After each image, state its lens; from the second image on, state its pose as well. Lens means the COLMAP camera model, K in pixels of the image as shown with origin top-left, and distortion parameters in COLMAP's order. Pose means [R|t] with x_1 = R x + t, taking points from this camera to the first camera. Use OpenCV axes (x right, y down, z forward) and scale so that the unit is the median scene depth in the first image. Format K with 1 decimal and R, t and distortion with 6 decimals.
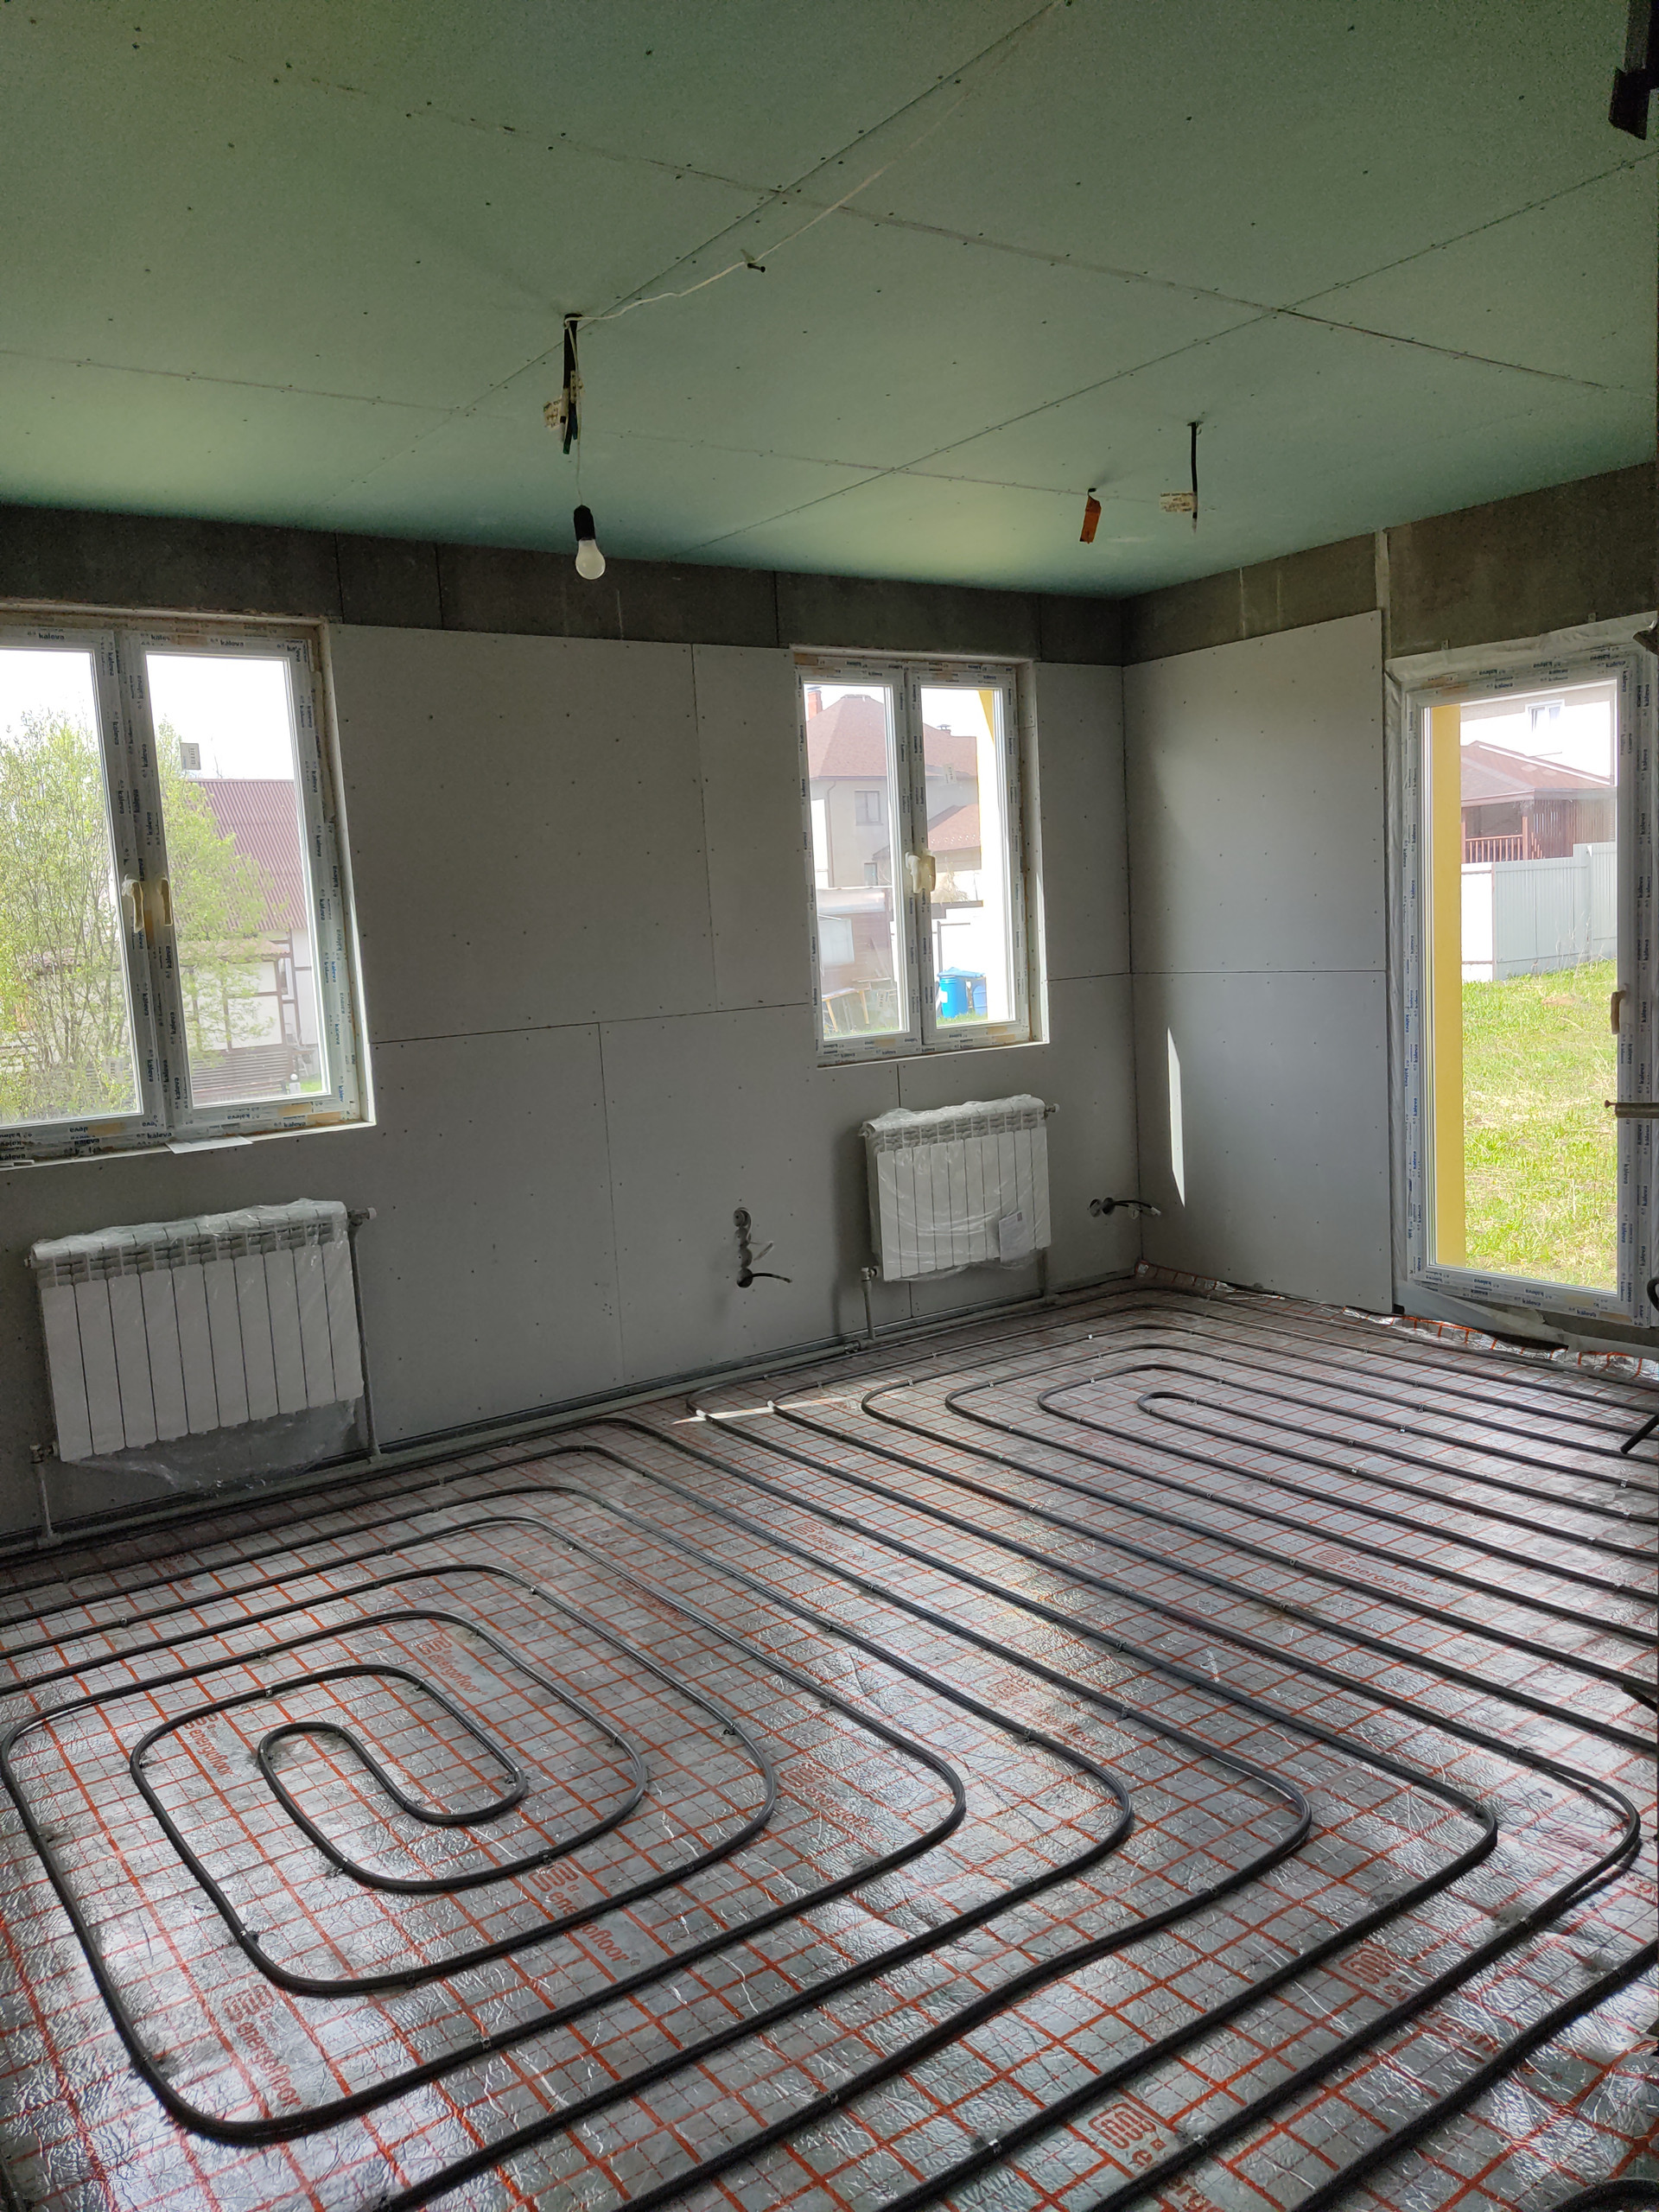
lens RADIAL K [[1689.4, 0, 821.2], [0, 1689.4, 1100.0], [0, 0, 1]] dist [0.113558, -0.140523]
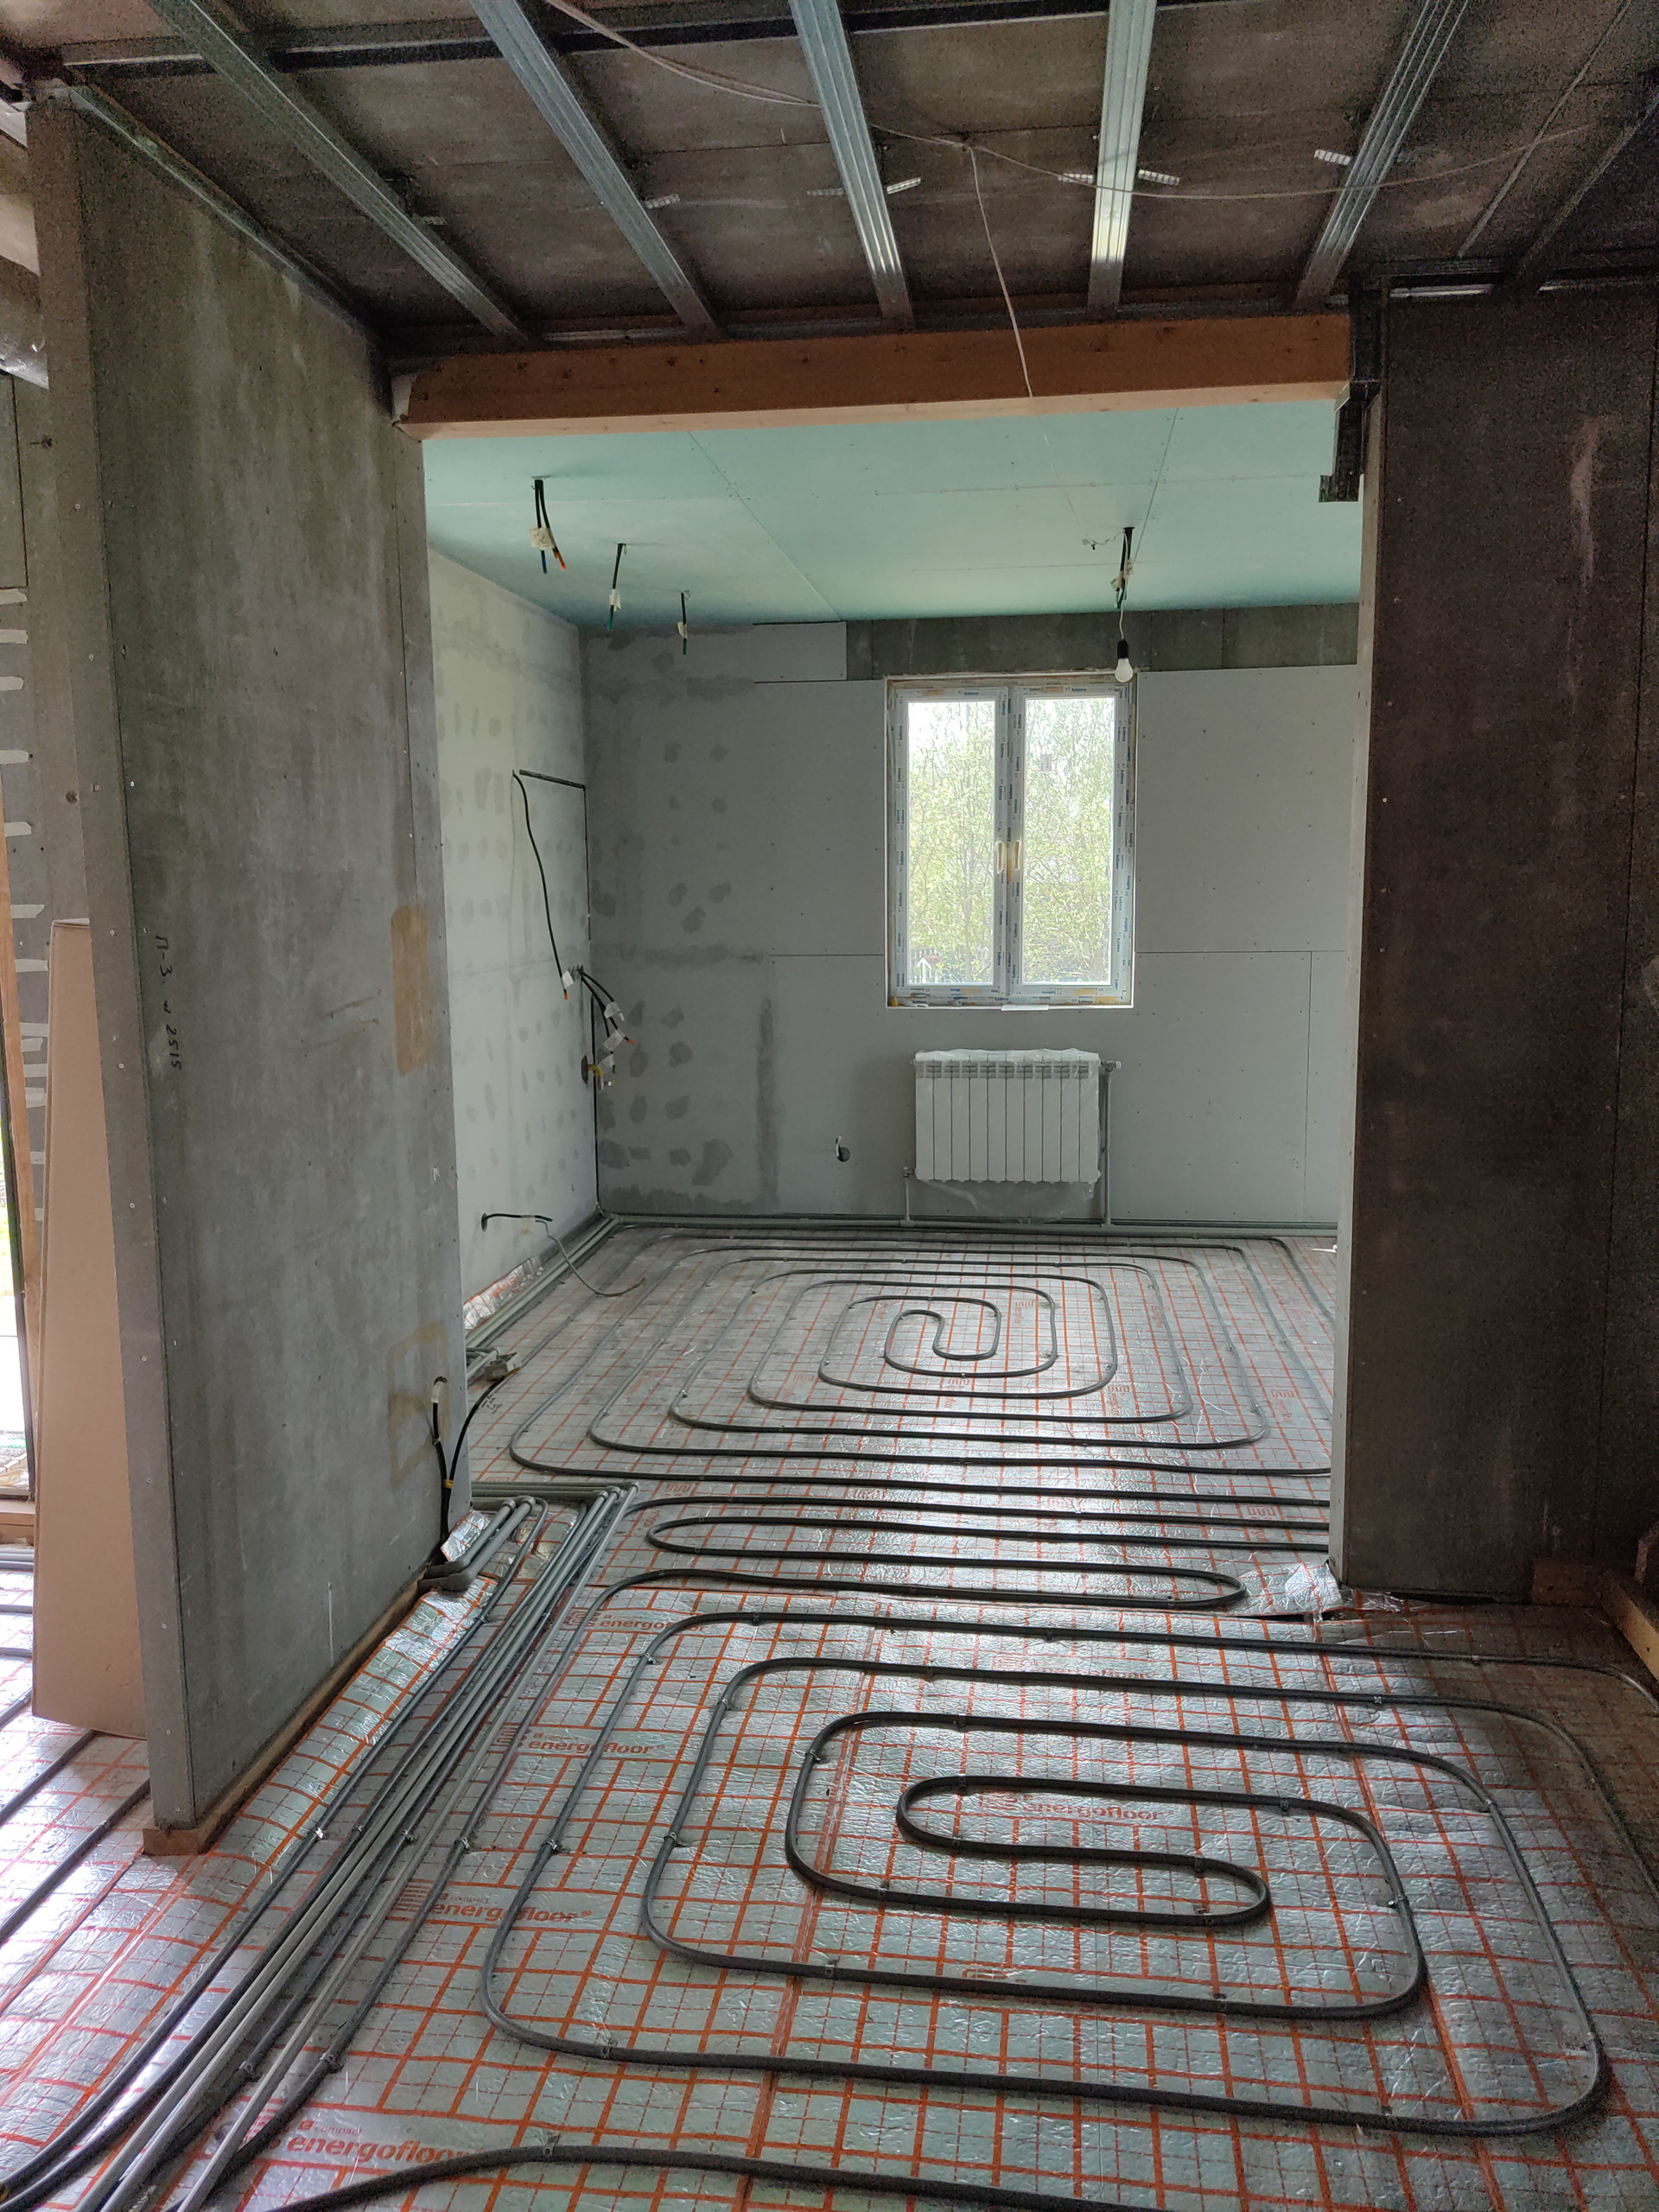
lens RADIAL K [[1689.4, 0, 821.2], [0, 1689.4, 1100.0], [0, 0, 1]] dist [0.113558, -0.140523]
pose [[0.736811, 0.139678, -0.661513, 0.580030], [-0.105493, 0.990194, 0.091578, -0.013599], [0.667818, 0.002310, 0.744321, -0.318431]]
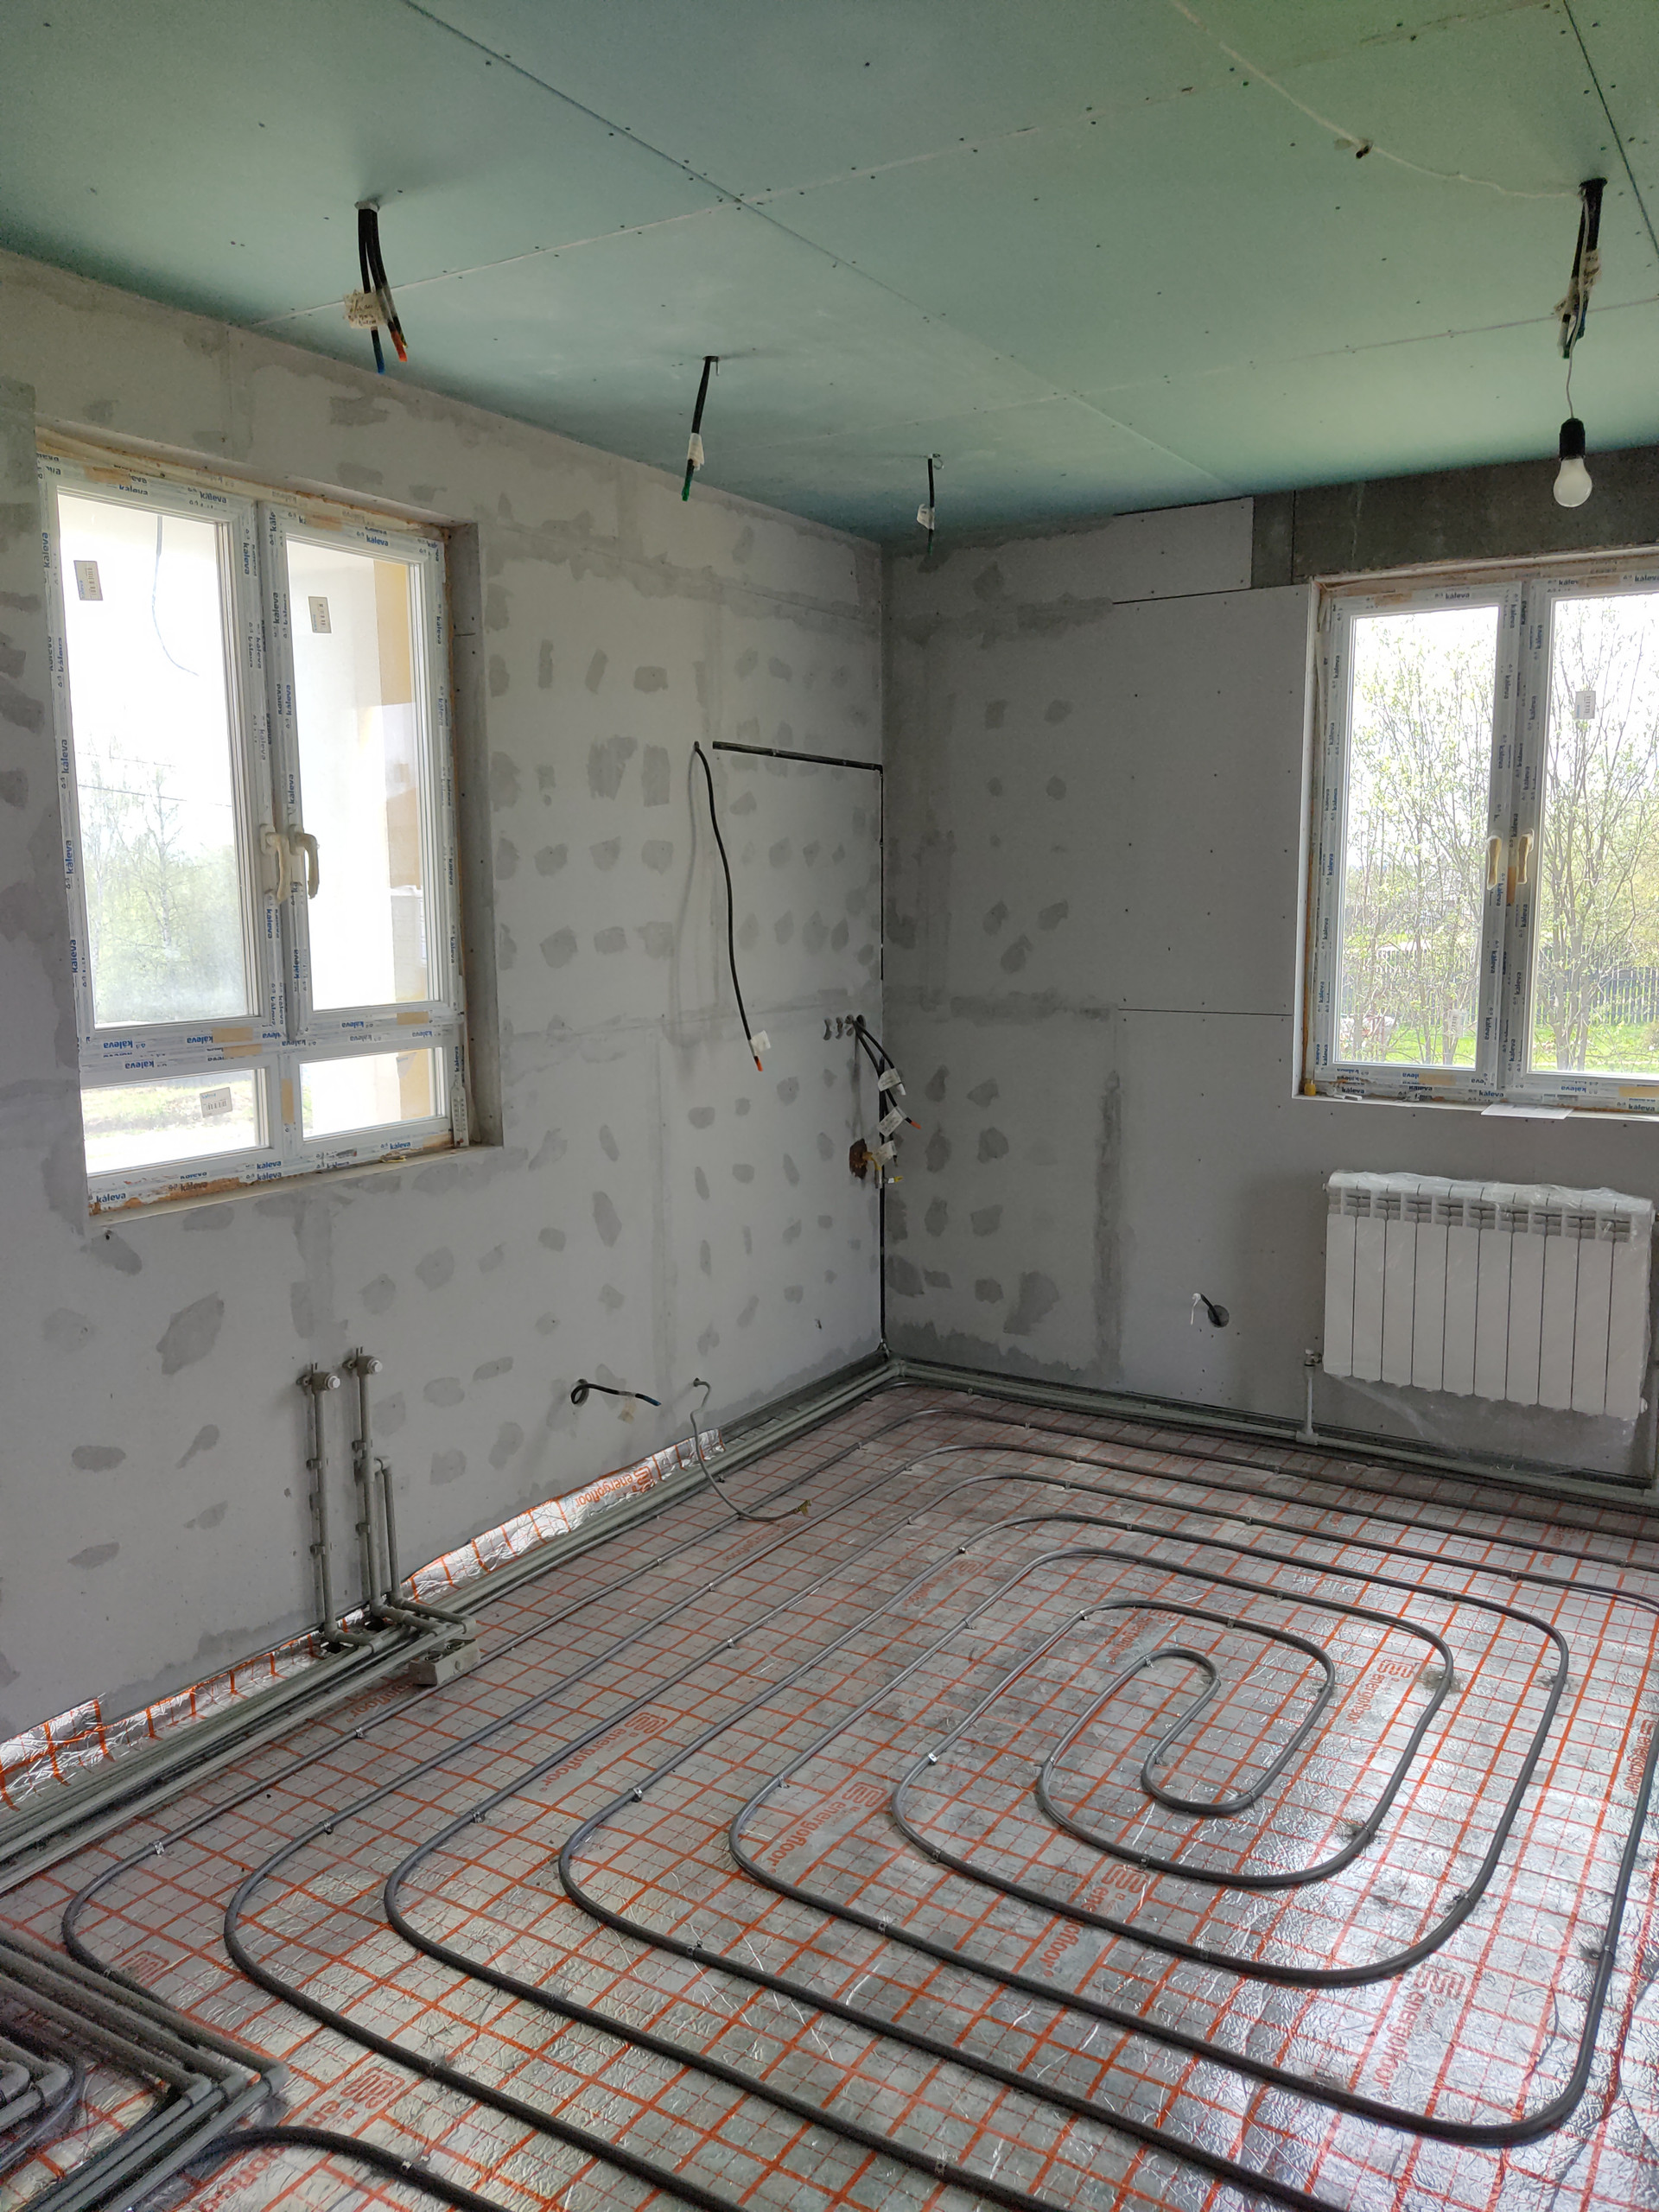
lens RADIAL K [[1689.4, 0, 821.2], [0, 1689.4, 1100.0], [0, 0, 1]] dist [0.113558, -0.140523]
pose [[0.394931, 0.171644, -0.902534, 0.368379], [-0.117675, 0.983751, 0.135598, -0.066934], [0.911144, 0.052654, 0.408711, 0.247868]]
